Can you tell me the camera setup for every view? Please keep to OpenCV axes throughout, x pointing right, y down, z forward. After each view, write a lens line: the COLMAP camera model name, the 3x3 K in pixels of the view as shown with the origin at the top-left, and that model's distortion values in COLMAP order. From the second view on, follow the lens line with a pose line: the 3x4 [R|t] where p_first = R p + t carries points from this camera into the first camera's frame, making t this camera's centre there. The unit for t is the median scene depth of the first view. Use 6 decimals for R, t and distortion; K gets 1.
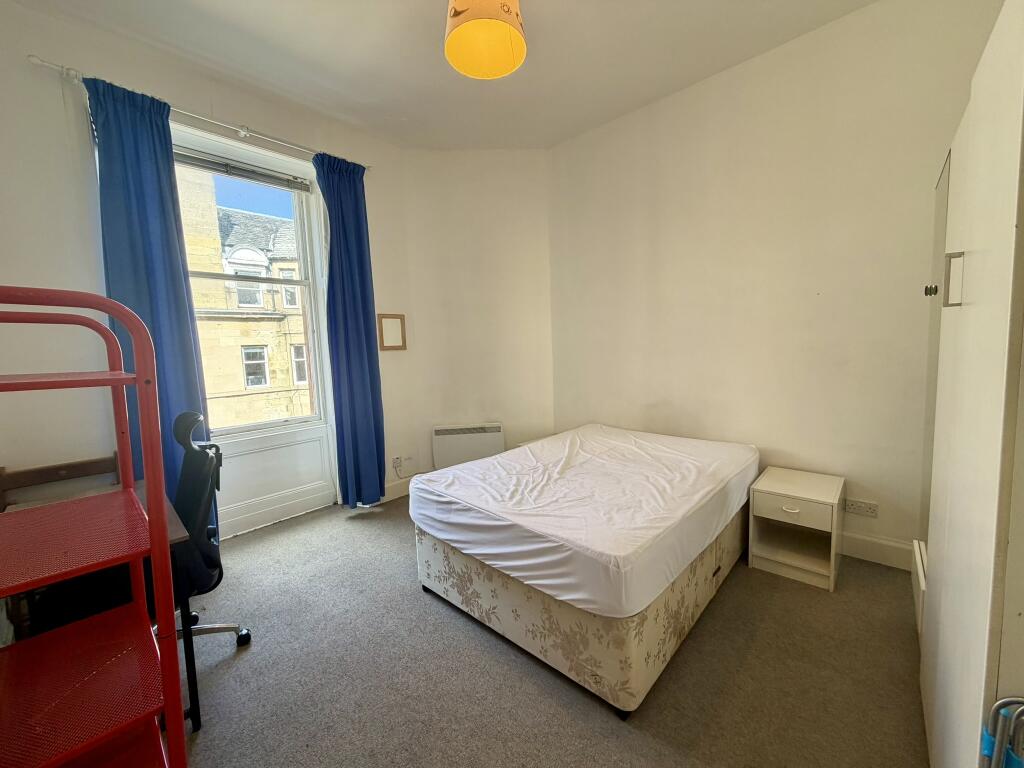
lens RADIAL K [[405.5, 0, 512.0], [0, 405.5, 379.7], [0, 0, 1]] dist [0.002085, 0.000273]
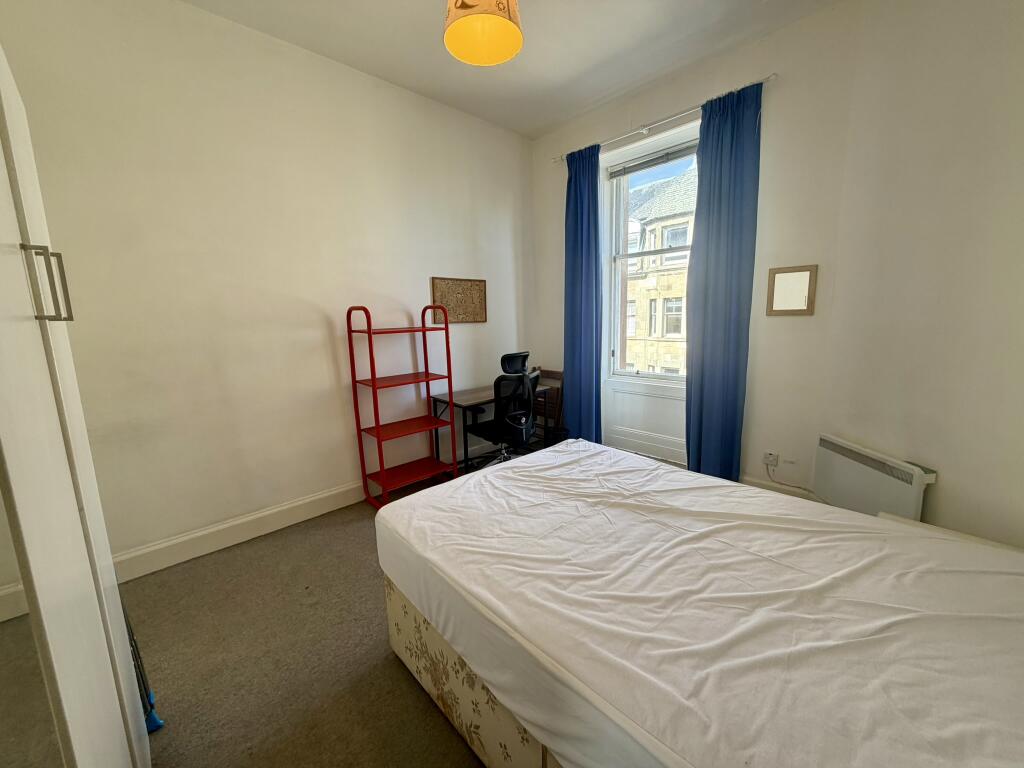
lens RADIAL K [[405.5, 0, 513.2], [0, 405.5, 381.8], [0, 0, 1]] dist [0.002085, 0.000273]
pose [[-0.066206, 0.200579, -0.977438, 0.846080], [-0.058040, 0.977154, 0.204452, -0.130295], [0.996117, 0.070266, -0.053052, 0.902523]]
